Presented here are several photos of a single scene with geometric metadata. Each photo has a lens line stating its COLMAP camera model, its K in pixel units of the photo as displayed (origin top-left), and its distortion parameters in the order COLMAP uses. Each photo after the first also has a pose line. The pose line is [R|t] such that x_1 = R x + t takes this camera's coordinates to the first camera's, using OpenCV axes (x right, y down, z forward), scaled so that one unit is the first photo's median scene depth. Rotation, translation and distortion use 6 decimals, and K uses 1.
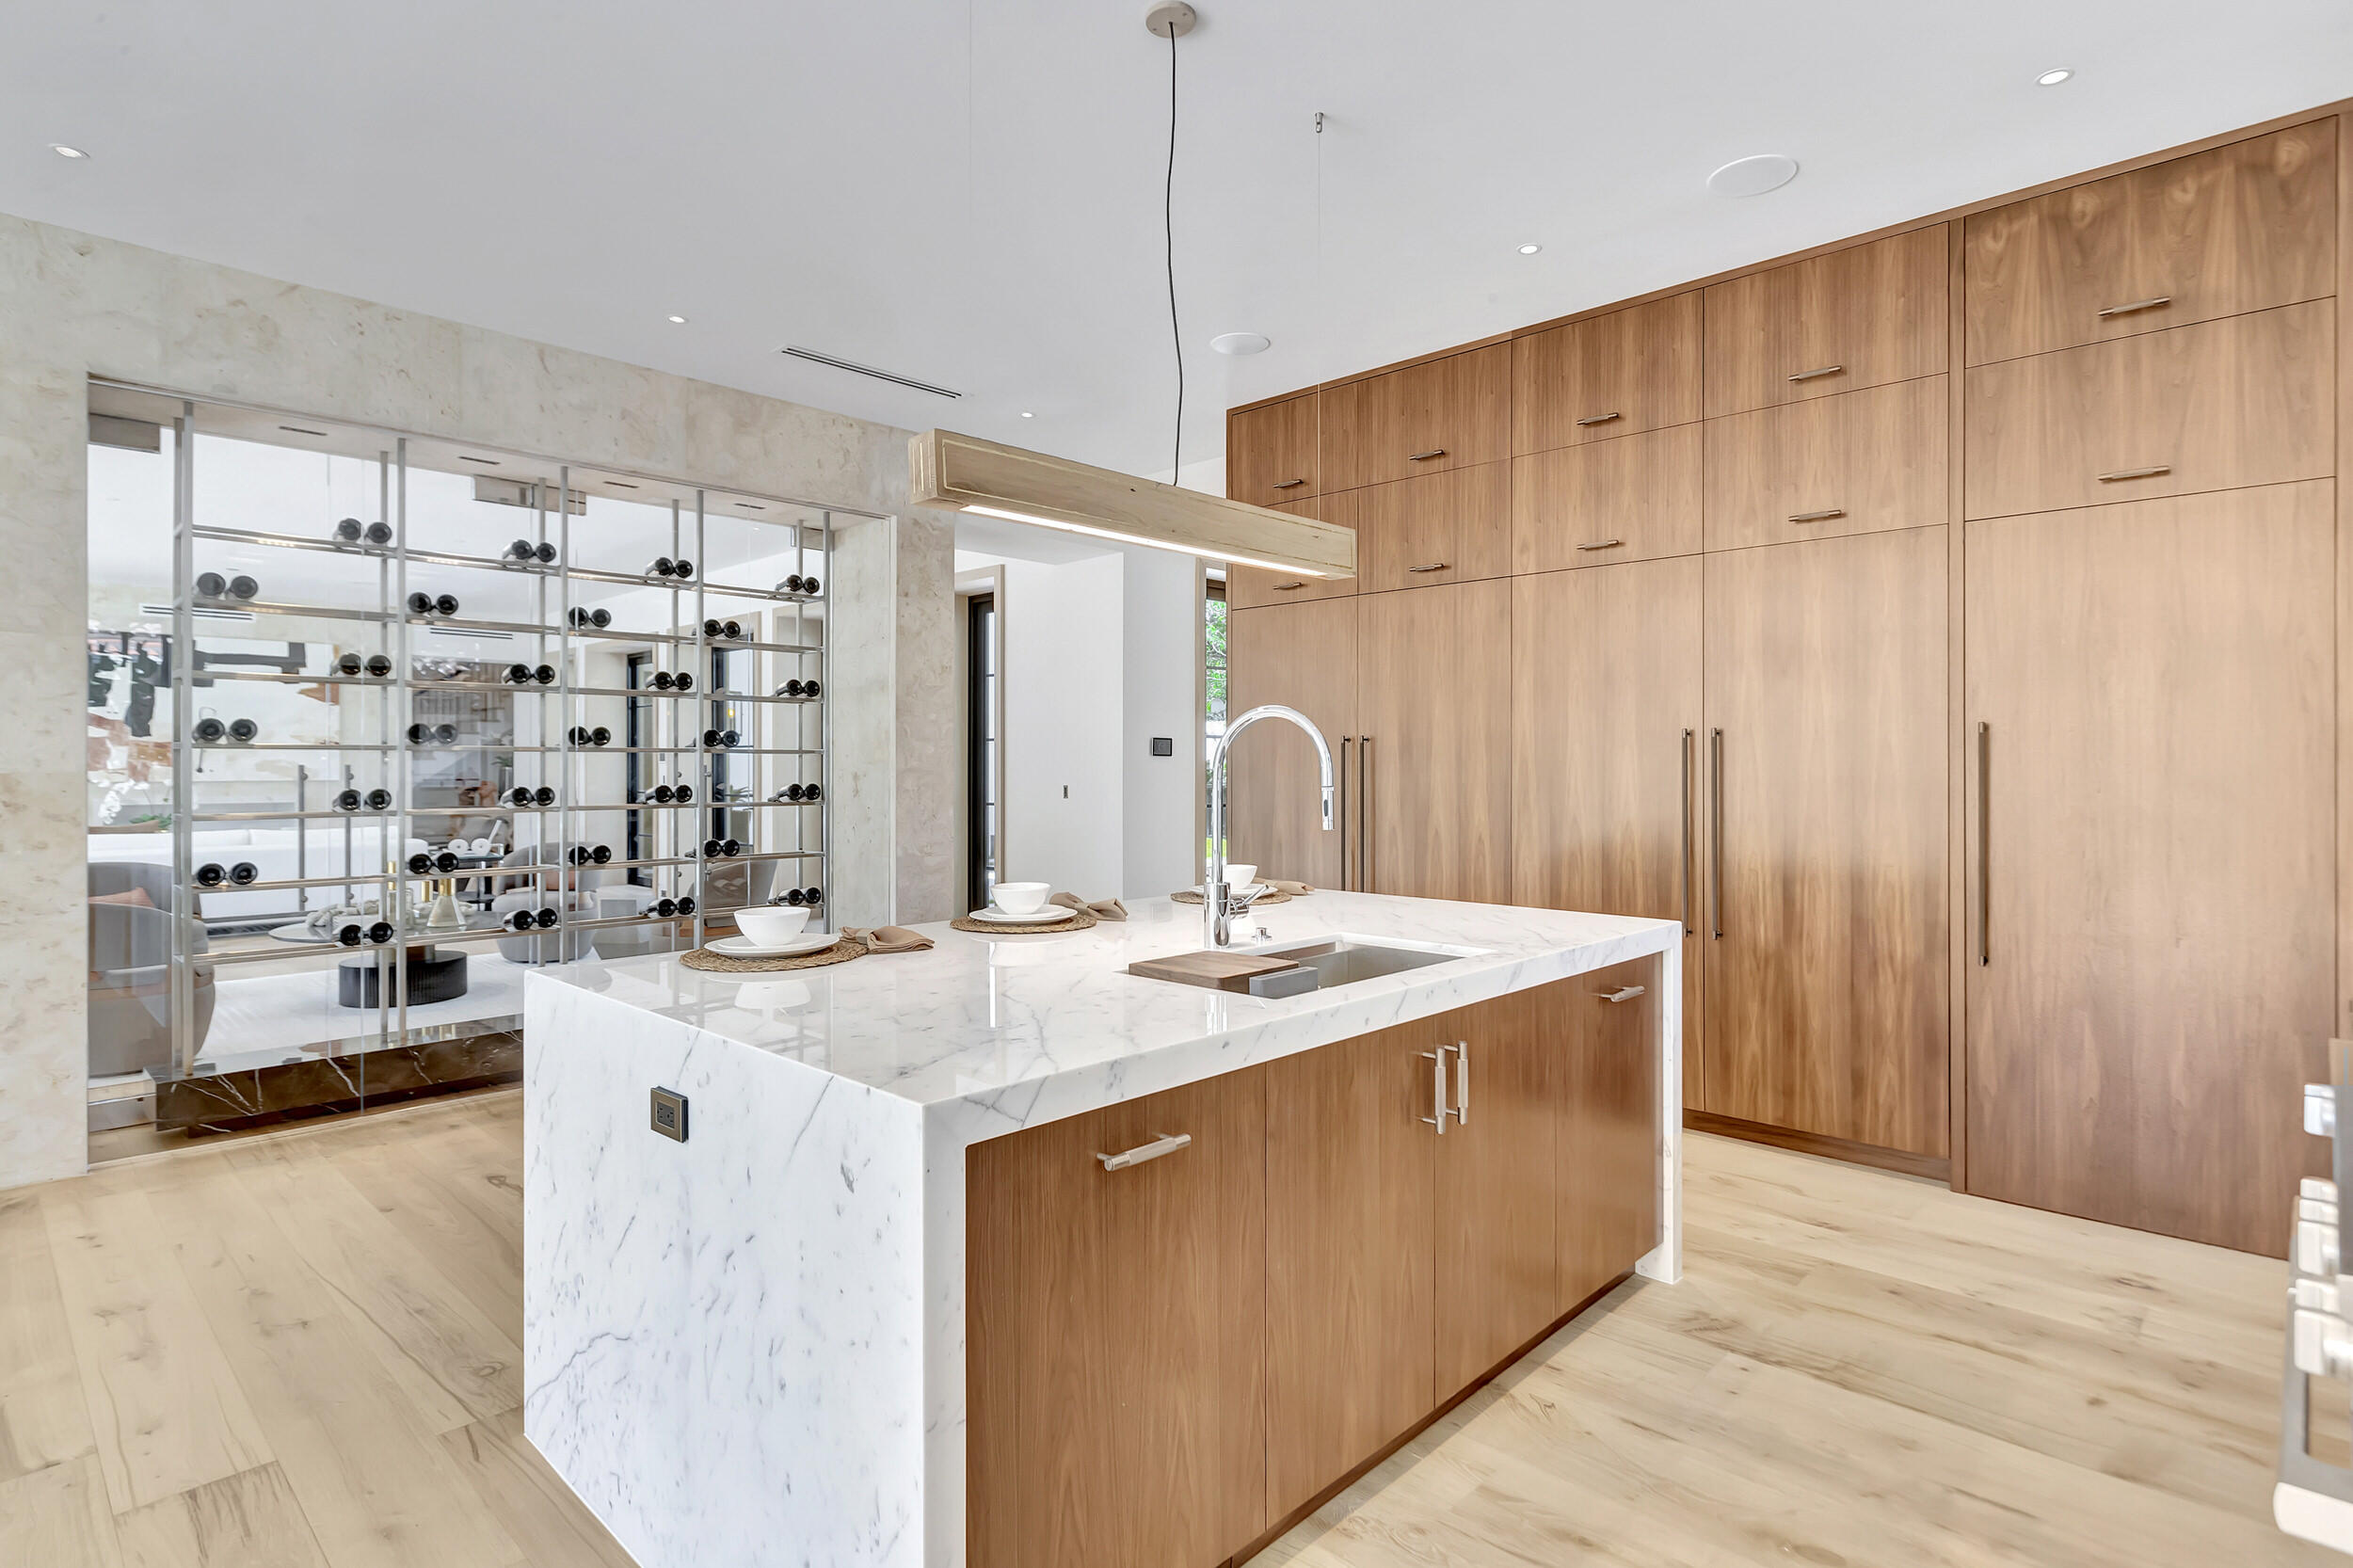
lens RADIAL K [[1186.5, 0, 1192.8], [0, 1186.5, 771.3], [0, 0, 1]] dist [0.003517, 0.000765]
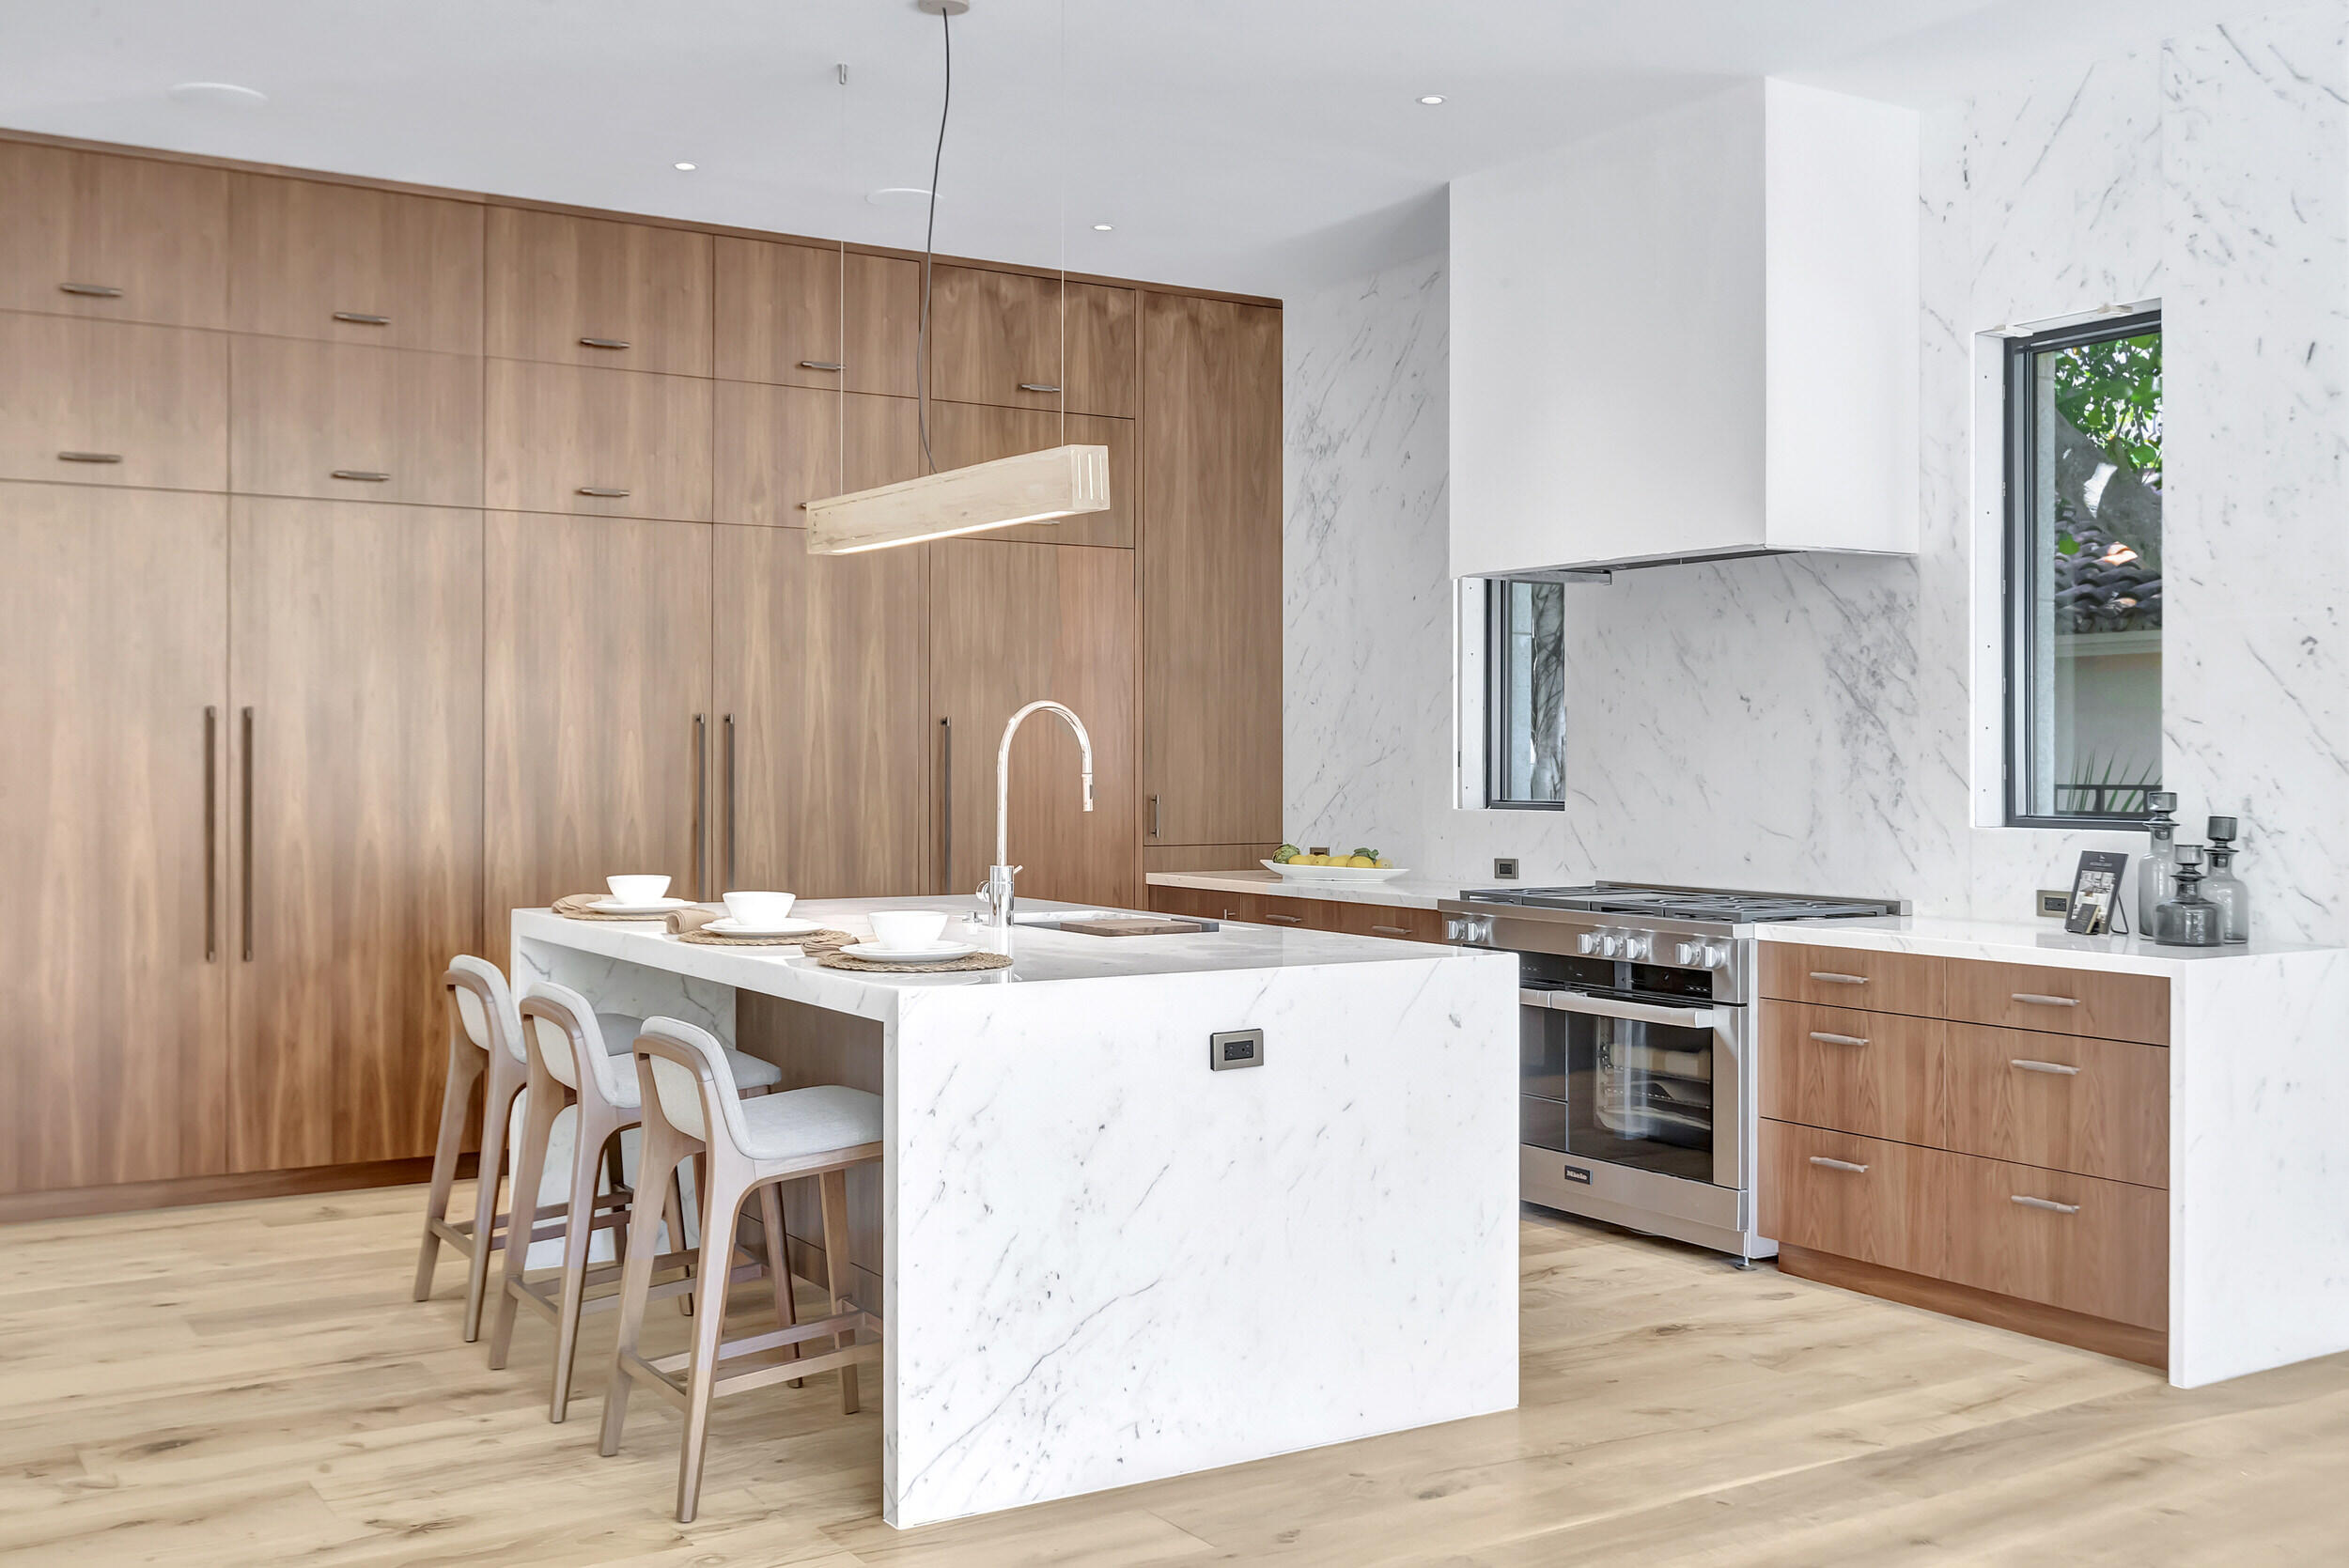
lens RADIAL K [[2252.4, 0, 1173.1], [0, 2252.4, 771.9], [0, 0, 1]] dist [0.020556, 0.000000]
pose [[0.252353, -0.006657, 0.967612, -1.134078], [-0.000129, 0.999976, 0.006913, -0.003547], [-0.967635, -0.001870, 0.252346, 0.209587]]
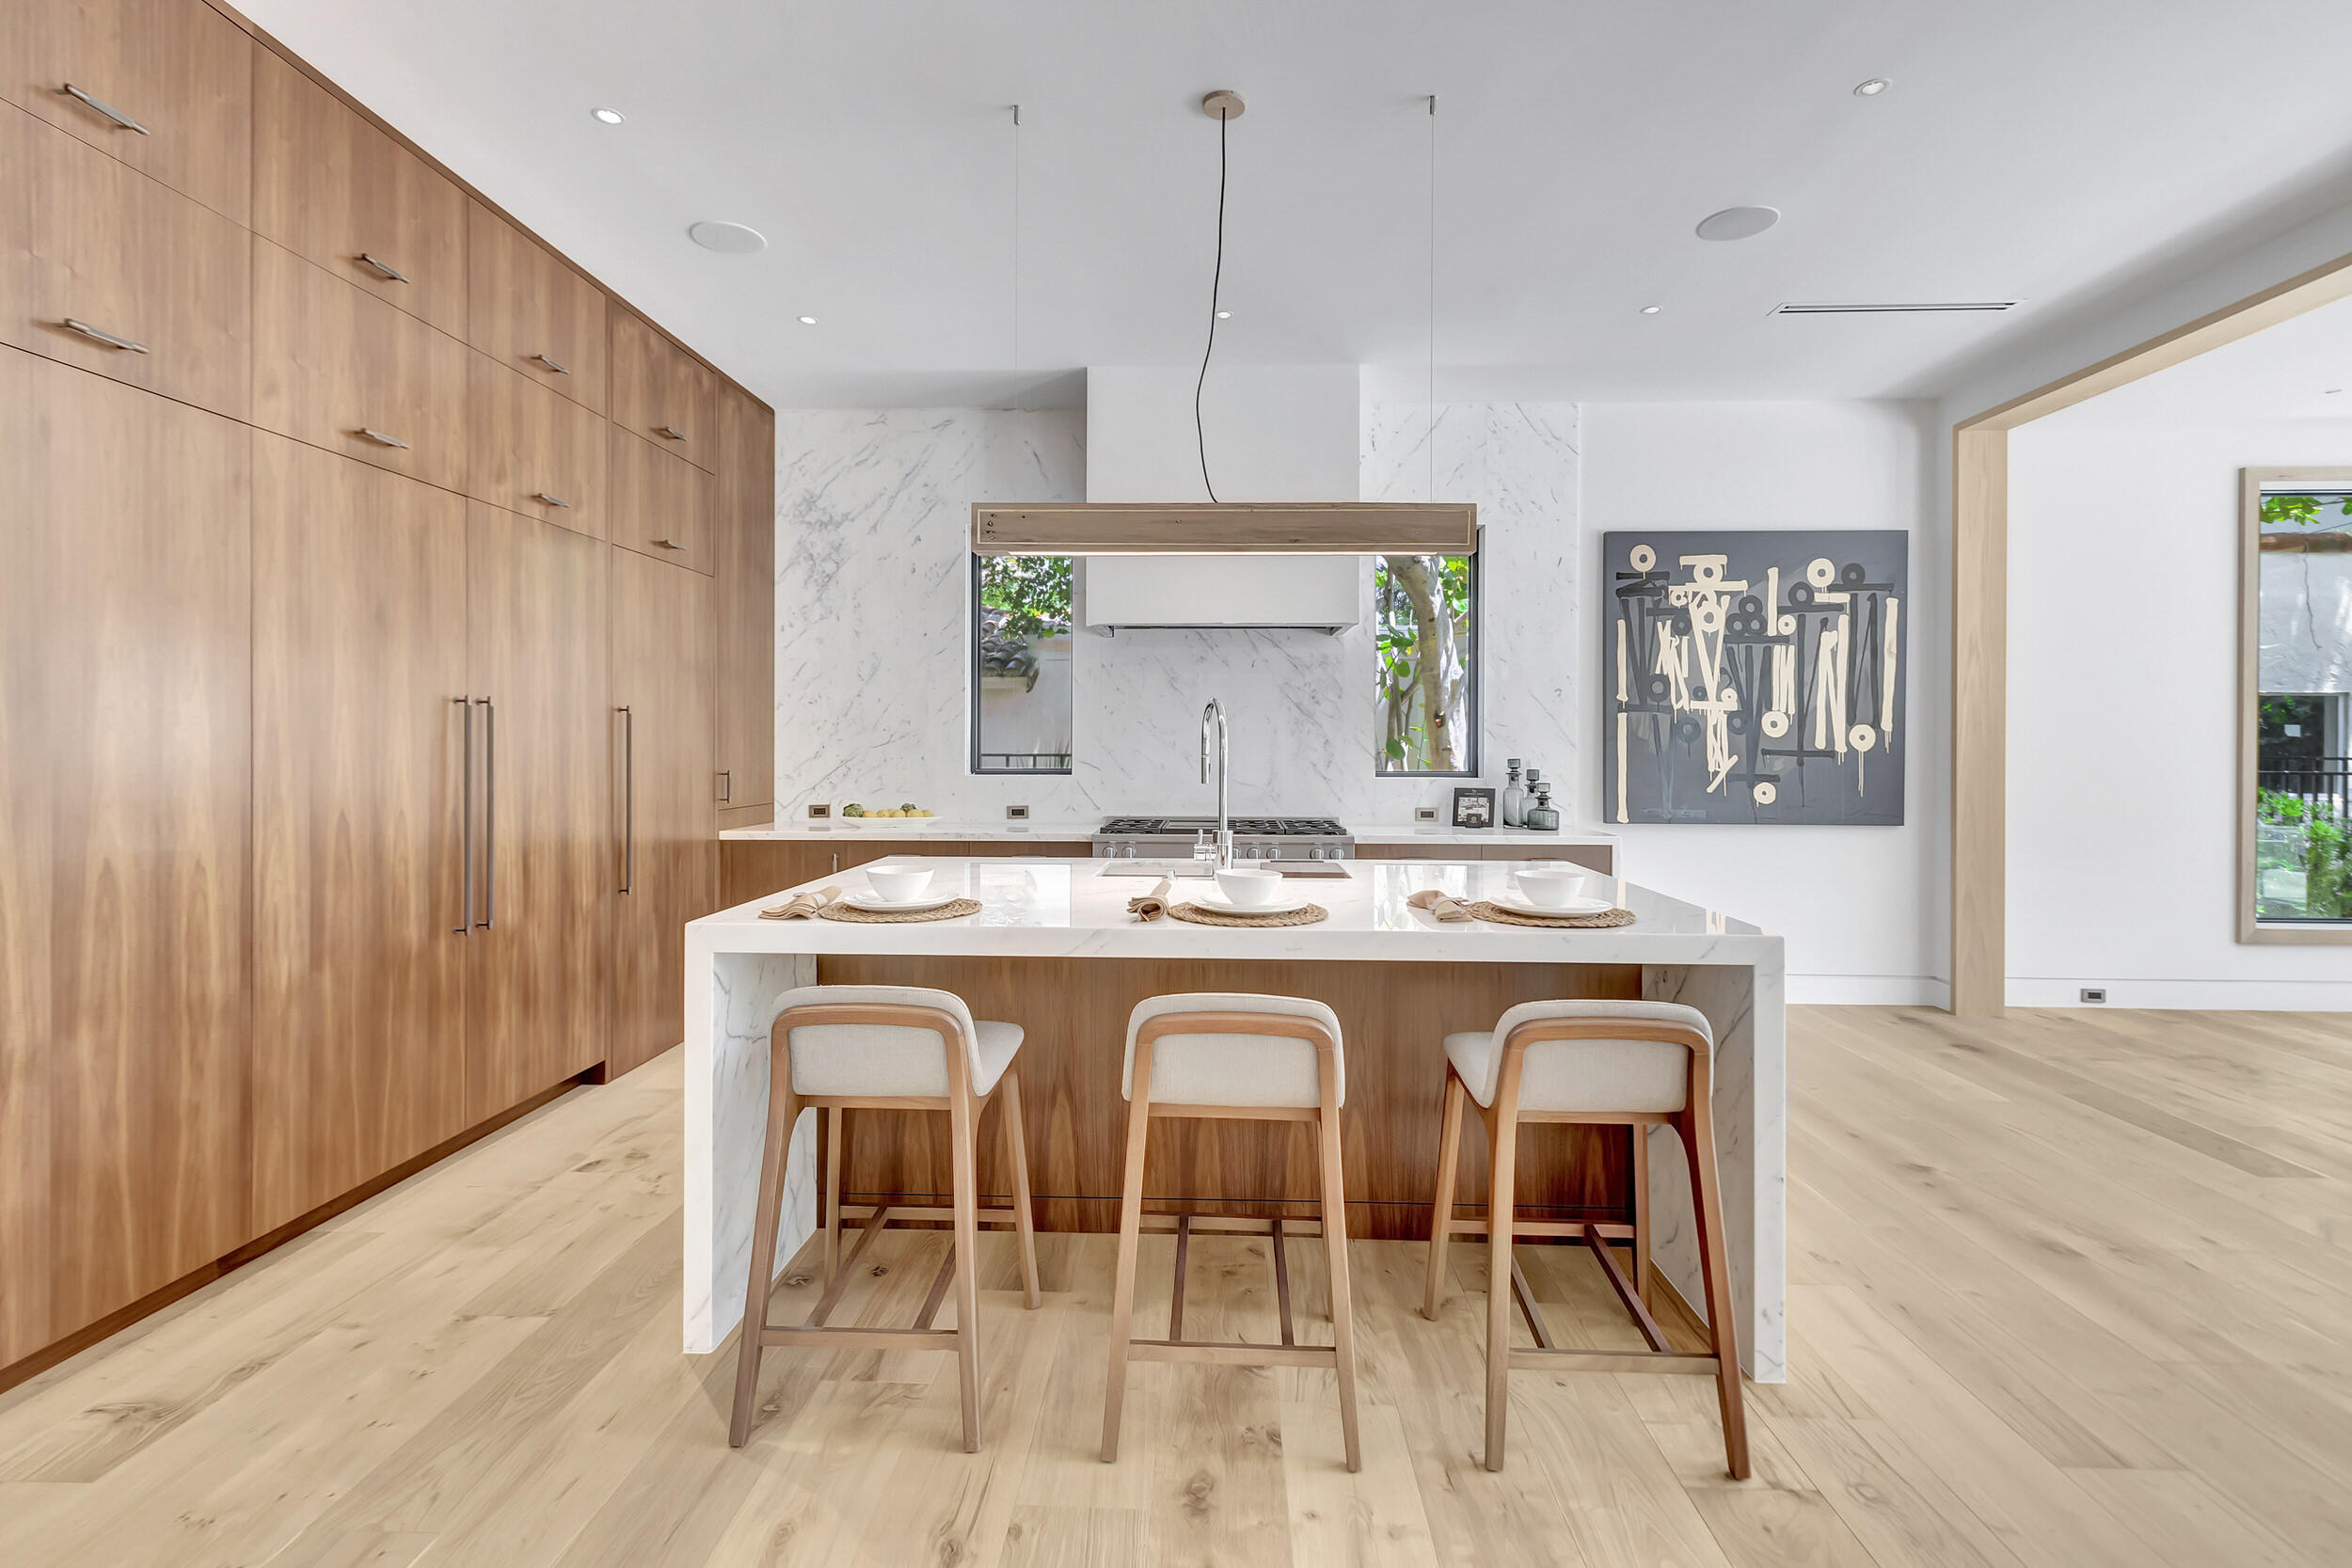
lens RADIAL K [[1057.4, 0, 1176.7], [0, 1057.4, 749.8], [0, 0, 1]] dist [0.001295, 0.000655]
pose [[-0.647640, -0.007204, 0.761912, -0.492326], [-0.001770, 0.999967, 0.007950, -0.003117], [-0.761944, 0.003800, -0.647631, 1.075733]]
